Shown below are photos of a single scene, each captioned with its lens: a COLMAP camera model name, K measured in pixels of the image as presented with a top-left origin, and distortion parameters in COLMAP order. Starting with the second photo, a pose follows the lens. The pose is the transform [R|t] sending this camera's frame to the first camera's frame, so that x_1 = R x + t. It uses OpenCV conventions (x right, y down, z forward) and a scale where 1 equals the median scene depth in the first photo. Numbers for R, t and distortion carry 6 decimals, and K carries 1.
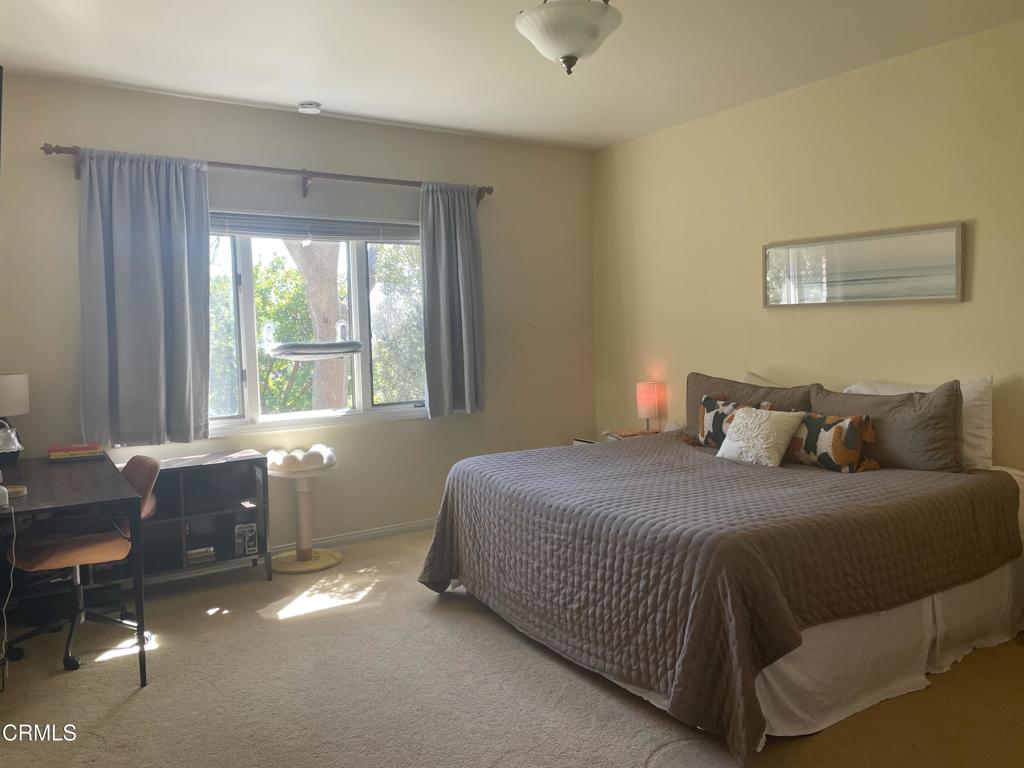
lens RADIAL K [[772.4, 0, 512.0], [0, 772.4, 384.0], [0, 0, 1]] dist [0.106460, -0.202818]
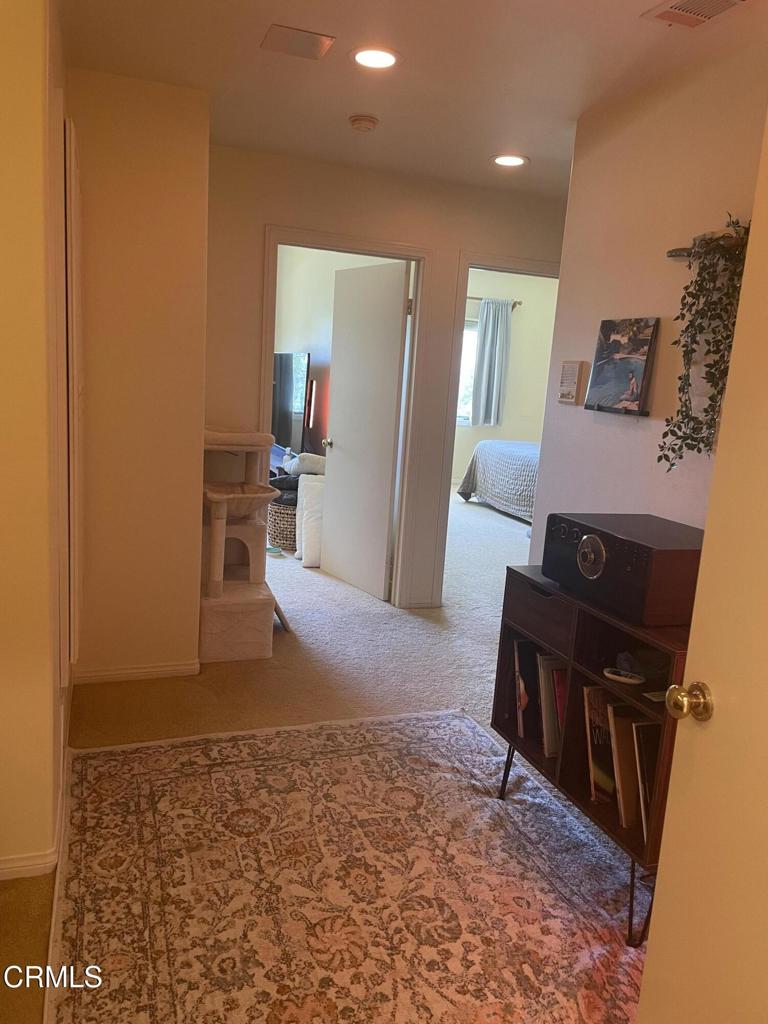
lens RADIAL K [[772.4, 0, 384.0], [0, 772.4, 512.0], [0, 0, 1]] dist [0.106460, -0.202818]
pose [[0.968441, 0.124782, -0.215756, 0.169700], [-0.104472, 0.989164, 0.103147, 0.109217], [0.226289, -0.077352, 0.970984, -1.256403]]
